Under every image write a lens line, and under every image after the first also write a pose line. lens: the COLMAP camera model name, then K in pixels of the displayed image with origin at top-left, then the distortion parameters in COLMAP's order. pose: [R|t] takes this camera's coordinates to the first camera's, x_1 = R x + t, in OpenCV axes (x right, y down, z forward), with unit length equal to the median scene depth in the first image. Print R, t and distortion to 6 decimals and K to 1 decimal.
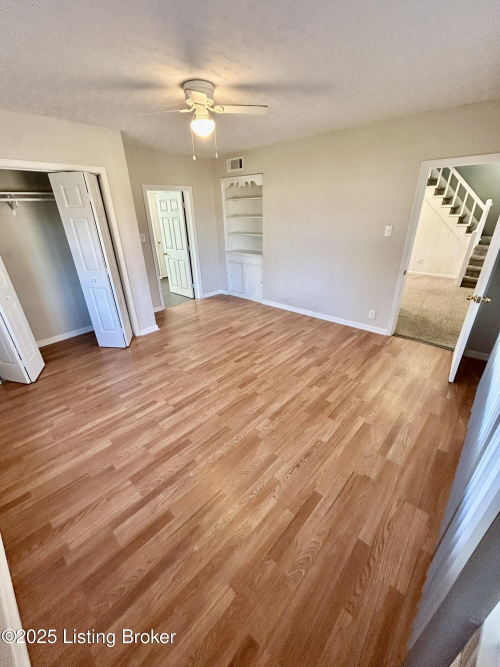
lens RADIAL K [[269.9, 0, 250.0], [0, 269.9, 333.5], [0, 0, 1]] dist [0.001505, 0.000121]
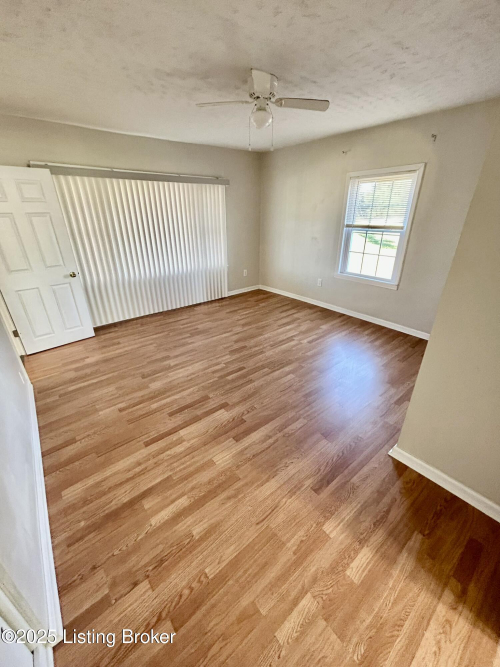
lens RADIAL K [[269.9, 0, 250.0], [0, 269.9, 333.5], [0, 0, 1]] dist [0.001505, 0.000121]
pose [[-0.988018, -0.035090, 0.150298, -0.221660], [0.091879, 0.648735, 0.755448, -0.715725], [-0.124012, 0.760205, -0.637738, 1.598906]]
